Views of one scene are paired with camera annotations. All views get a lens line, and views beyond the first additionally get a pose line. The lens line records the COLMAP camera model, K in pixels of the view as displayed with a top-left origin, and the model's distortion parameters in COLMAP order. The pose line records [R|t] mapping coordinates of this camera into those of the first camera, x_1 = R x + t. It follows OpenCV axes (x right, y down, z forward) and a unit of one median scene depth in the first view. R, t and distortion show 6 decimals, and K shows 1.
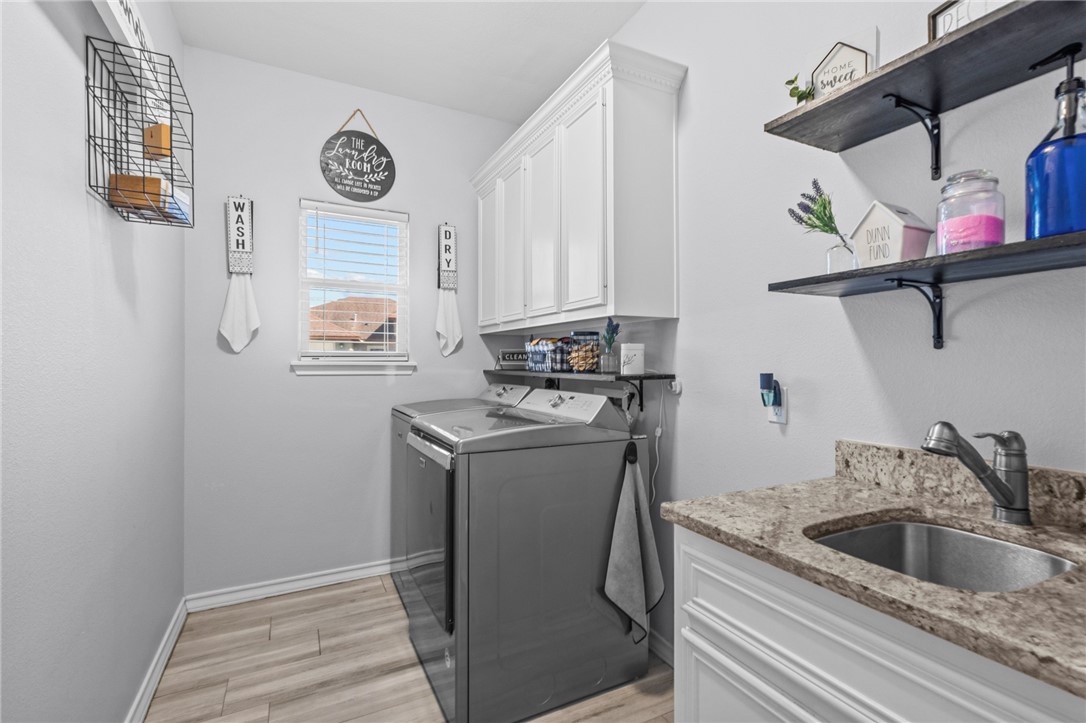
lens RADIAL K [[512.4, 0, 546.7], [0, 512.4, 363.7], [0, 0, 1]] dist [0.013654, -0.005019]
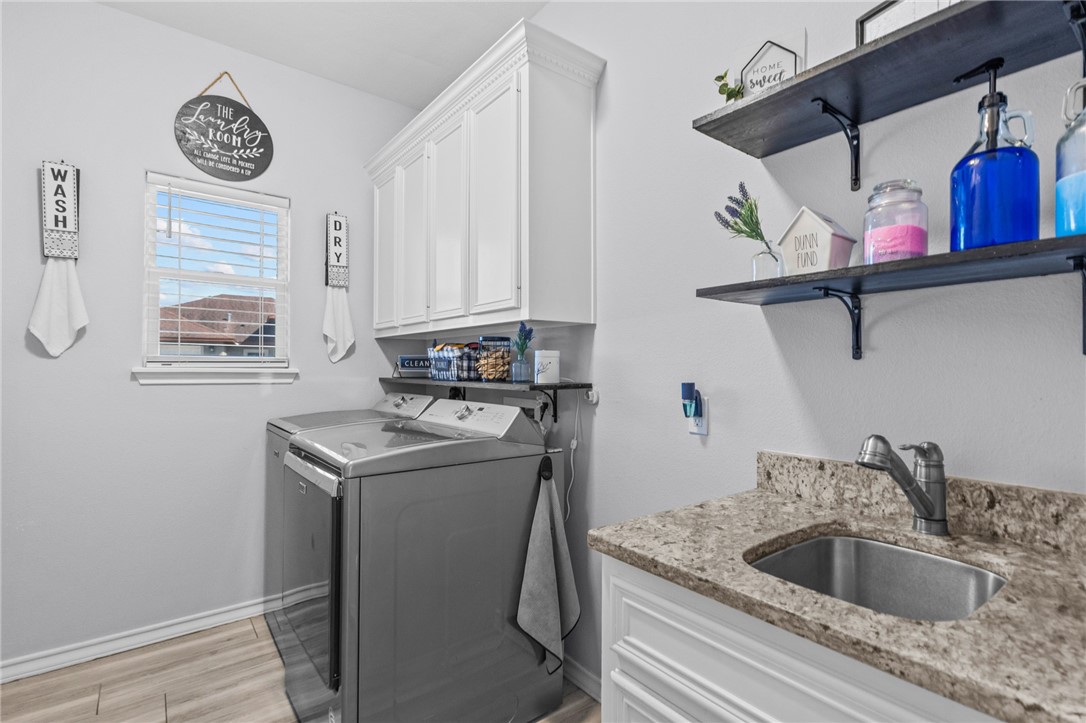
lens RADIAL K [[512.4, 0, 558.5], [0, 512.4, 363.6], [0, 0, 1]] dist [0.013654, -0.005019]
pose [[0.977366, 0.004469, 0.211509, -0.013320], [-0.001957, 0.999925, -0.012084, -0.005670], [-0.211547, 0.011397, 0.977301, 0.110732]]
